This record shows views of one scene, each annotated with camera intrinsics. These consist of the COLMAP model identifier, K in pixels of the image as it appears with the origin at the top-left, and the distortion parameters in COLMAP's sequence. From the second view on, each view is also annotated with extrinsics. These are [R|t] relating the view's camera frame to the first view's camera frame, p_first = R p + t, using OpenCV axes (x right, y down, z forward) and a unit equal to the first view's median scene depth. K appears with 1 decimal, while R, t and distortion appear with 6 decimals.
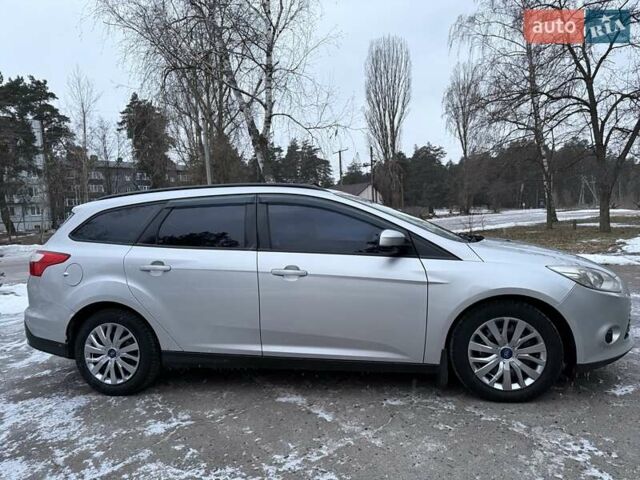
lens RADIAL K [[441.4, 0, 319.1], [0, 441.4, 251.2], [0, 0, 1]] dist [0.106082, -0.200355]
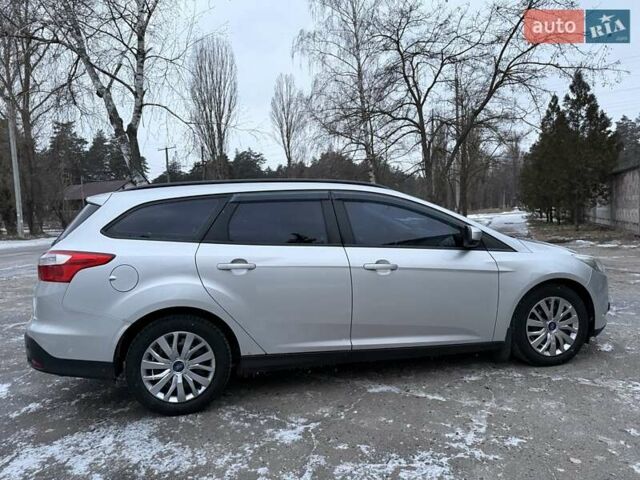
lens RADIAL K [[456.7, 0, 320.0], [0, 456.7, 240.0], [0, 0, 1]] dist [0.045017, -0.053540]
pose [[0.915543, -0.002096, 0.402214, -0.515577], [0.016989, 0.999296, -0.033463, 0.015482], [-0.401861, 0.037470, 0.914934, 0.055215]]
